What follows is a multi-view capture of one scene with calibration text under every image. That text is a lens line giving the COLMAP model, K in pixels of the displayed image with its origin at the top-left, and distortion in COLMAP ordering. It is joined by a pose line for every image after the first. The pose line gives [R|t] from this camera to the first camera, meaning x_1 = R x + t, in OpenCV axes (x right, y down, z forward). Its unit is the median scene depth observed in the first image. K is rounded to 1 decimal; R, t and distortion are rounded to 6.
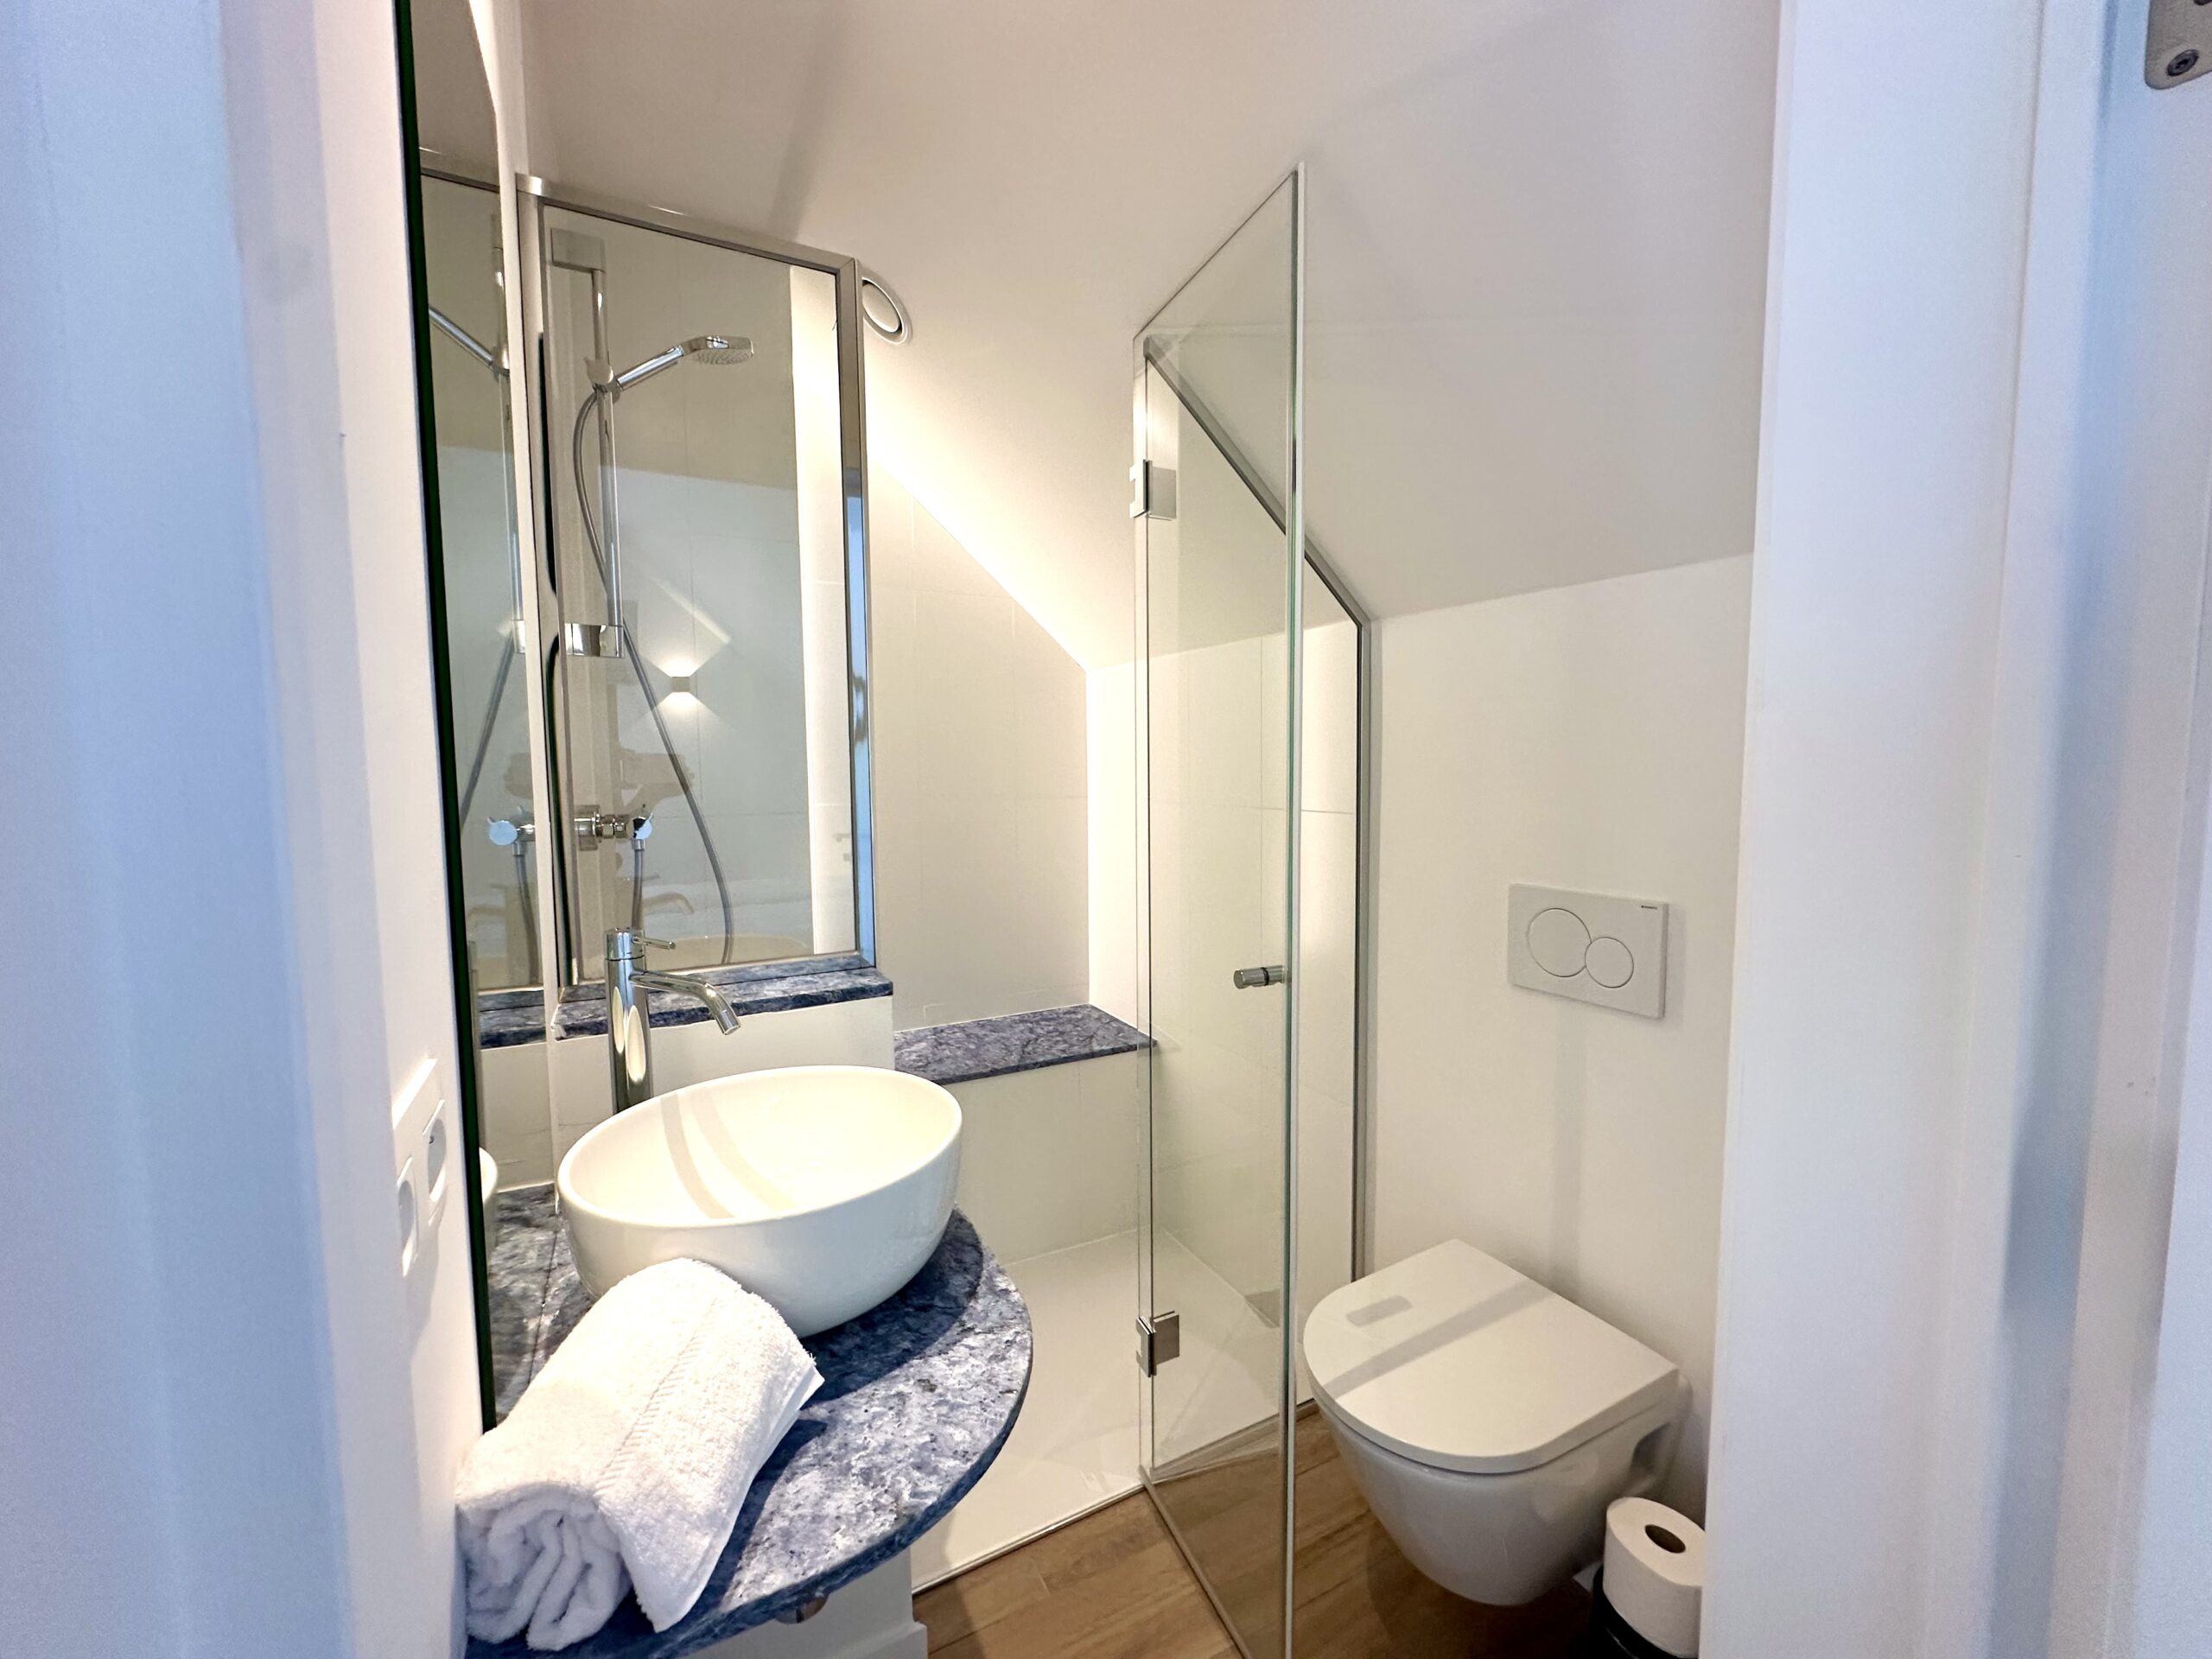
lens RADIAL K [[882.6, 0, 1105.2], [0, 882.6, 833.7], [0, 0, 1]] dist [-0.008096, 0.000037]
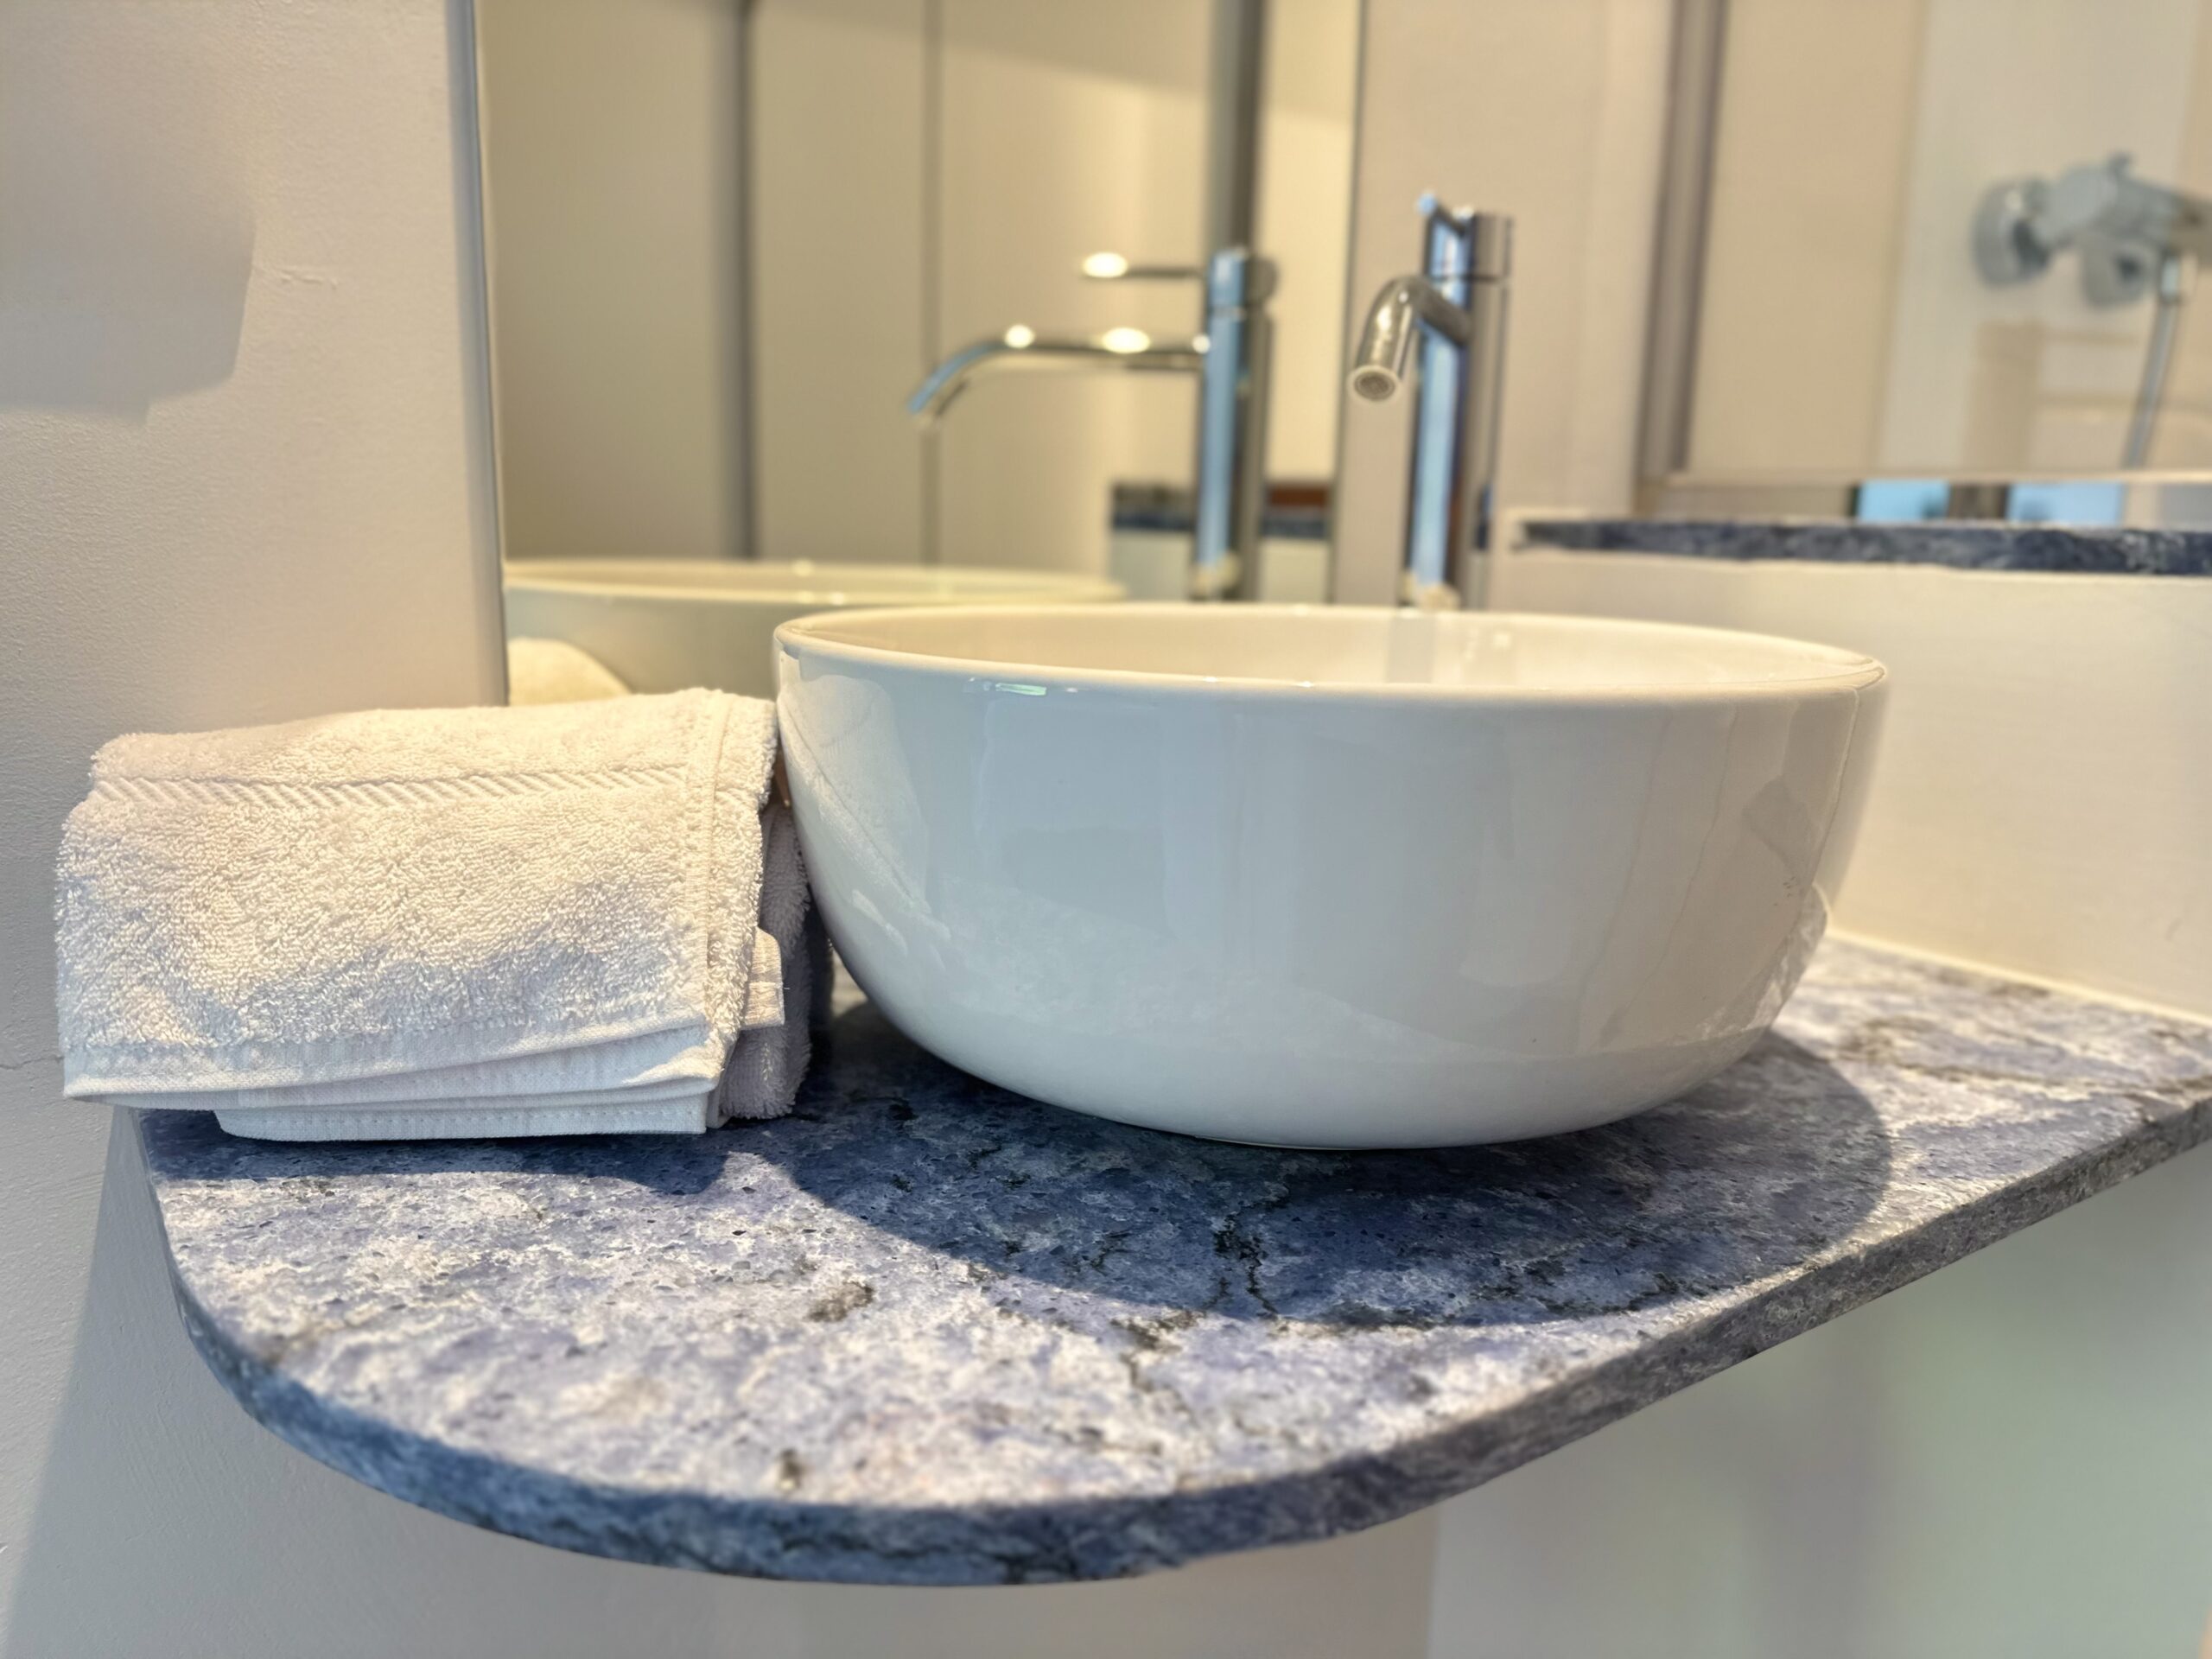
lens RADIAL K [[1578.1, 0, 1104.7], [0, 1578.1, 829.4], [0, 0, 1]] dist [-0.012315, -0.005180]
pose [[0.128708, 0.206834, -0.969873, 0.304981], [-0.097878, 0.975882, 0.195126, 0.362851], [0.986840, 0.069815, 0.145849, 1.022042]]
